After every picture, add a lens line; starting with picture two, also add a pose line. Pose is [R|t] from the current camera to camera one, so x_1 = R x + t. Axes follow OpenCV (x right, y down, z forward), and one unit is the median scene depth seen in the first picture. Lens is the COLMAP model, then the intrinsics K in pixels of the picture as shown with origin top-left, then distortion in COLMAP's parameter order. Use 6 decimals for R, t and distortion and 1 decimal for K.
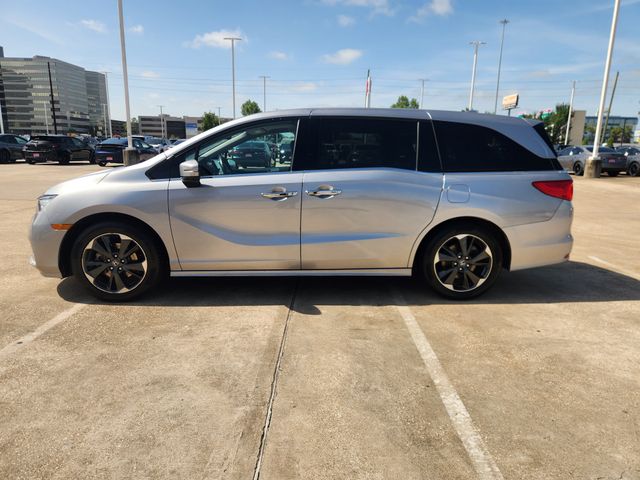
lens RADIAL K [[439.9, 0, 320.3], [0, 439.9, 229.8], [0, 0, 1]] dist [0.008233, 0.002231]
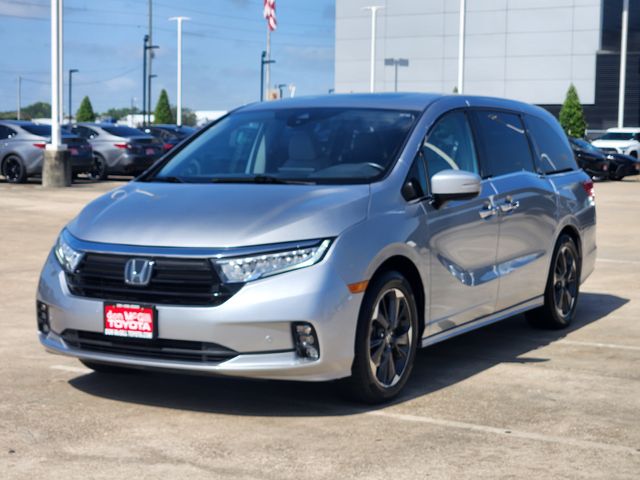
lens RADIAL K [[1193.0, 0, 320.0], [0, 1193.0, 240.0], [0, 0, 1]] dist [0.026079, 0.246885]
pose [[0.545307, -0.081851, 0.834230, -0.354418], [0.149250, 0.988799, -0.000543, -0.013896], [-0.824842, 0.124805, 0.551416, 0.023175]]
